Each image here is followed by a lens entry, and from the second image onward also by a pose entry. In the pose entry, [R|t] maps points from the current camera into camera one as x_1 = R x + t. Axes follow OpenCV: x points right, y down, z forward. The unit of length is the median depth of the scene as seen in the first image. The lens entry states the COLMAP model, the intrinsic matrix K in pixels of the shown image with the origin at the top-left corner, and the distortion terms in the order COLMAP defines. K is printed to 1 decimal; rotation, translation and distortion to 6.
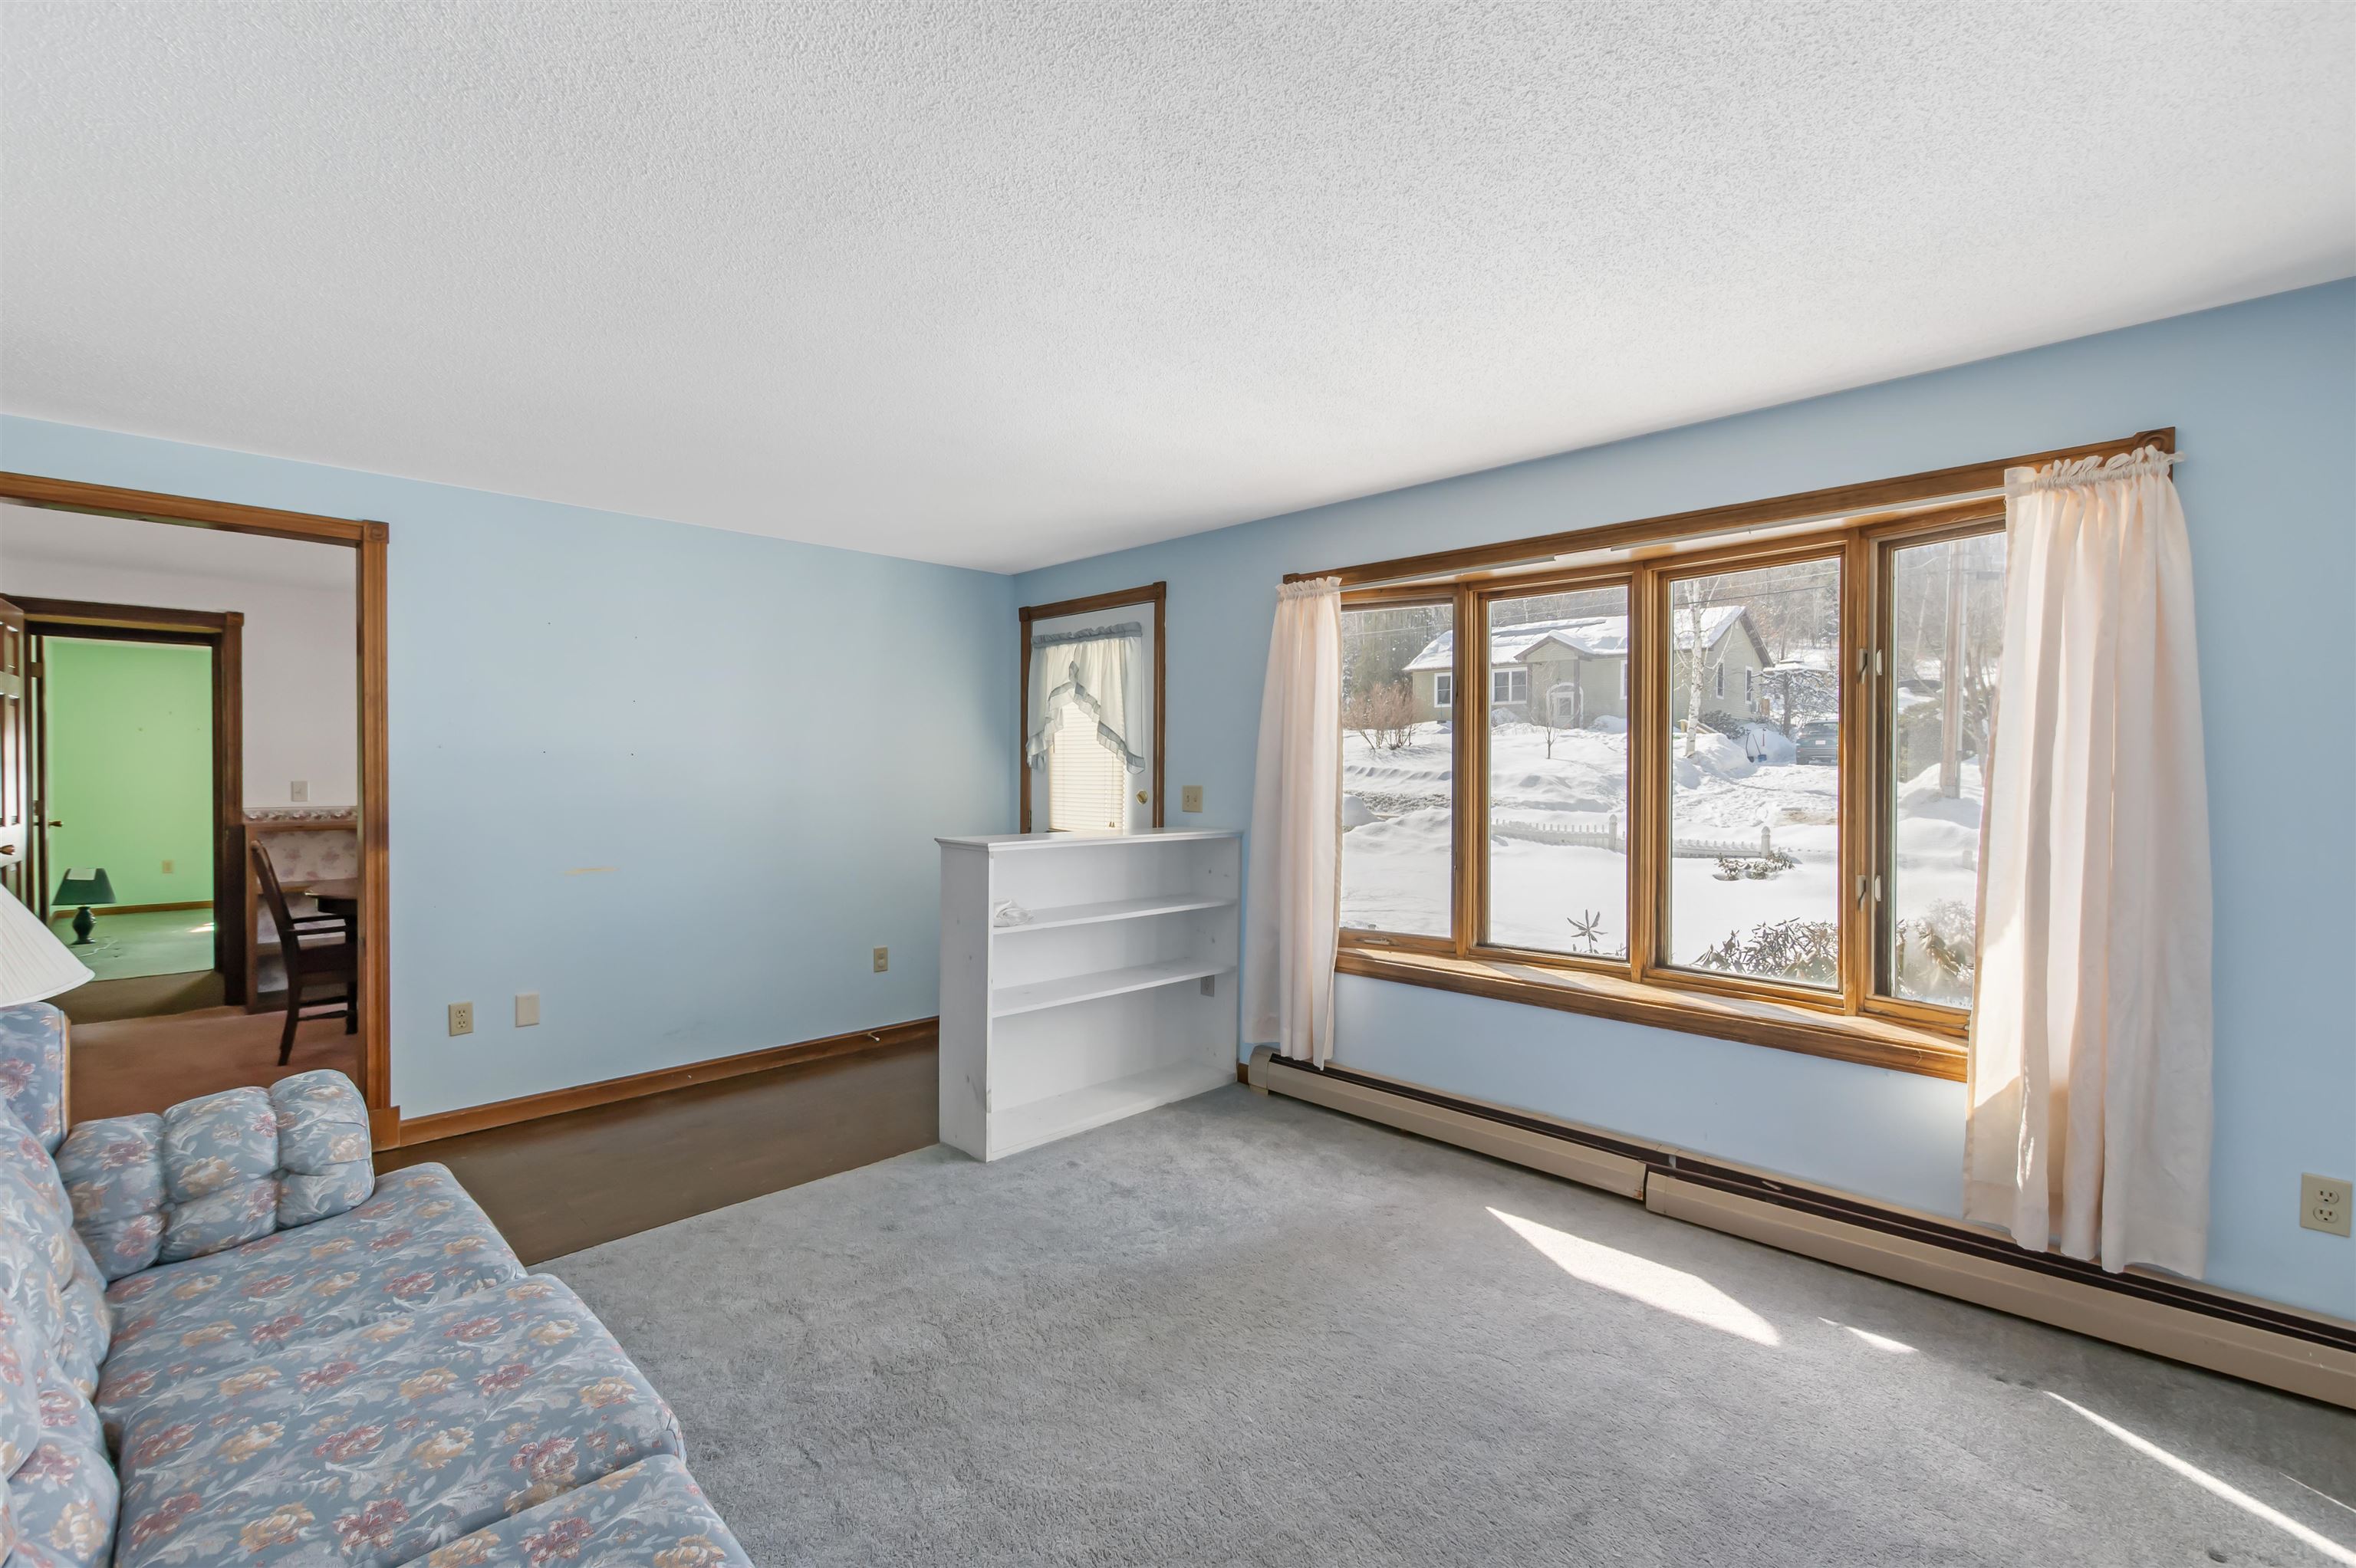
lens RADIAL K [[1014.9, 0, 1181.2], [0, 1014.9, 784.1], [0, 0, 1]] dist [0.002380, -0.000624]
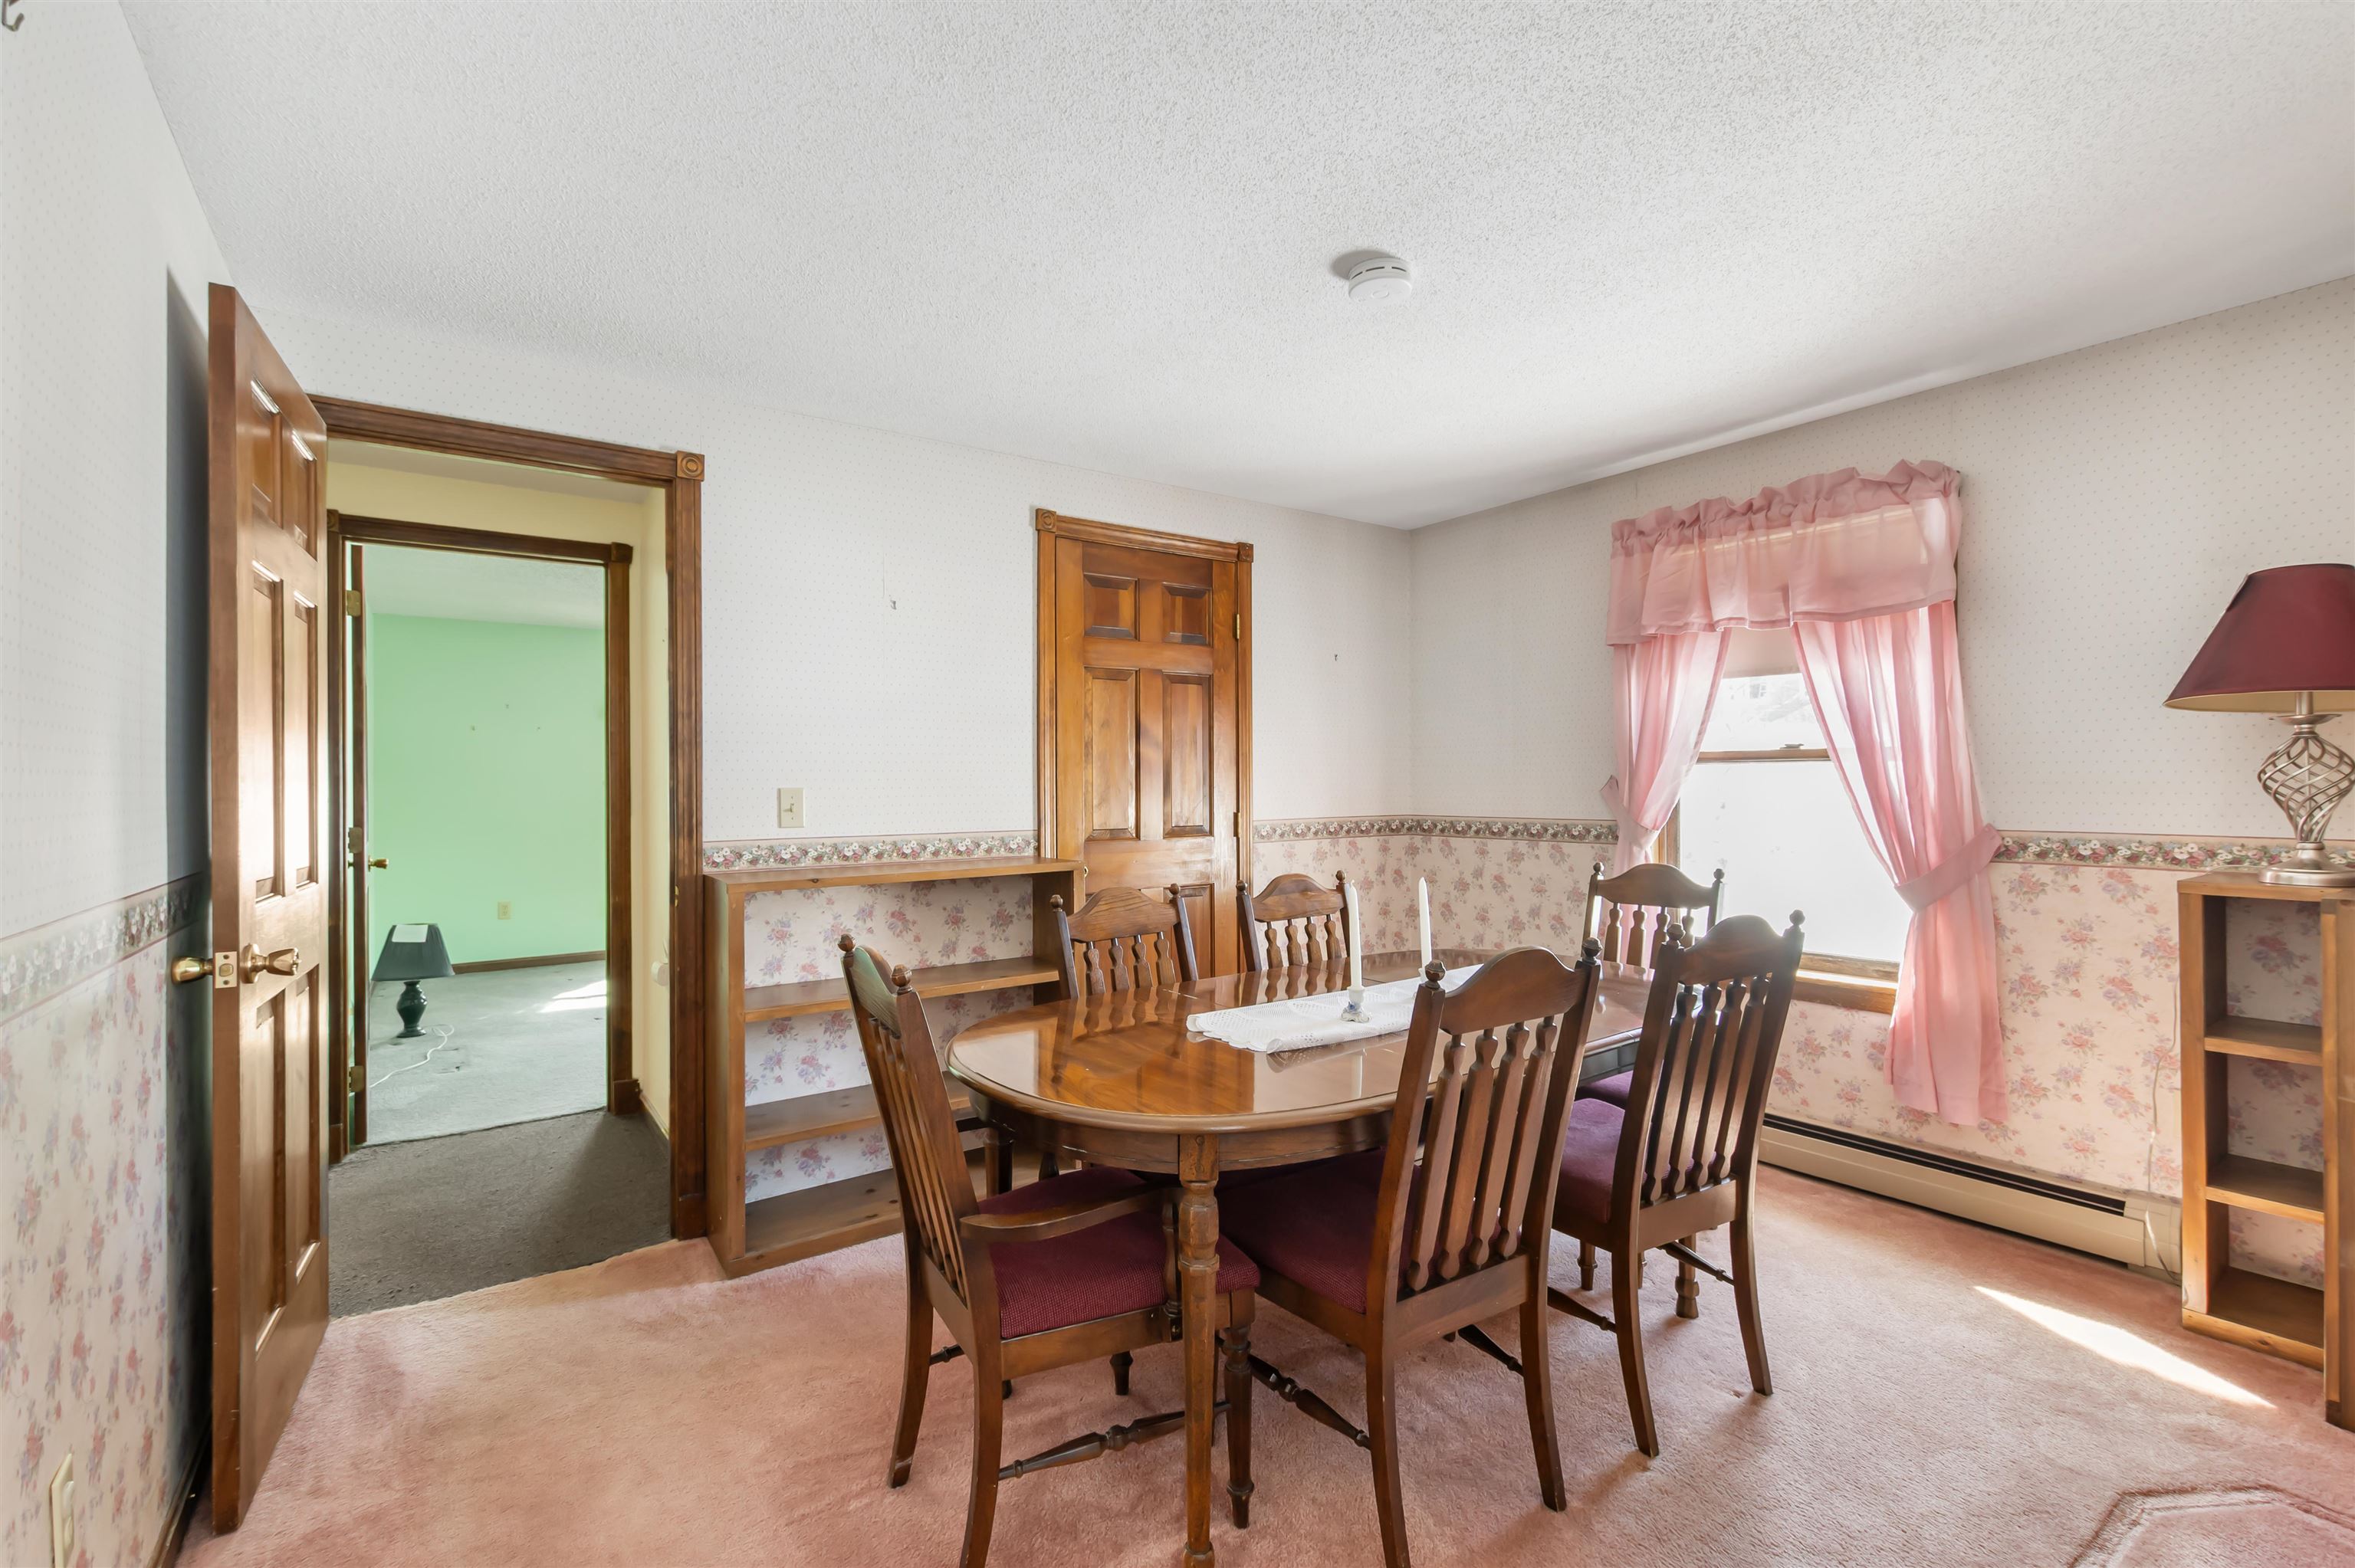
lens RADIAL K [[1014.4, 0, 1183.2], [0, 1014.4, 783.9], [0, 0, 1]] dist [0.002380, -0.000624]
pose [[0.987109, -0.007641, -0.159868, -0.549232], [0.005619, 0.999898, -0.013096, 0.002624], [0.159952, 0.012028, 0.987052, 0.490113]]
